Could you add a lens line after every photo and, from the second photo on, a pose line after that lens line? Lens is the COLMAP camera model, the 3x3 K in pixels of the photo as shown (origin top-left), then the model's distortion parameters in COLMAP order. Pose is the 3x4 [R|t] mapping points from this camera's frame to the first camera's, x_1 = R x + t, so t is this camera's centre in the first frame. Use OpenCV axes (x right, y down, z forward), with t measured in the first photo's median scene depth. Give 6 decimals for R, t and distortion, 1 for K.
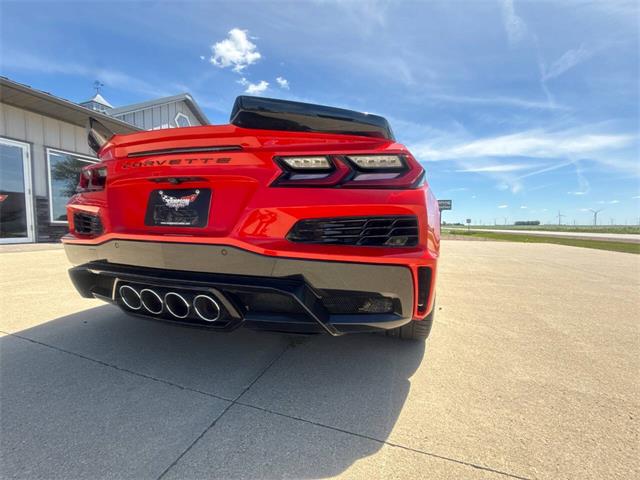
lens RADIAL K [[259.8, 0, 320.0], [0, 259.8, 240.7], [0, 0, 1]] dist [0.001828, 0.000203]
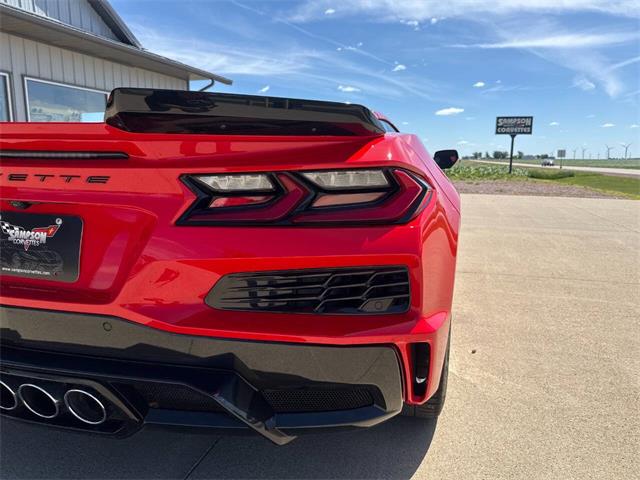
lens RADIAL K [[468.5, 0, 320.8], [0, 468.5, 240.9], [0, 0, 1]] dist [-0.011988, -0.004834]
pose [[0.998955, -0.004774, 0.045454, 0.094649], [-0.000714, 0.992780, 0.119948, -0.273607], [-0.045699, -0.119855, 0.991739, -0.122410]]
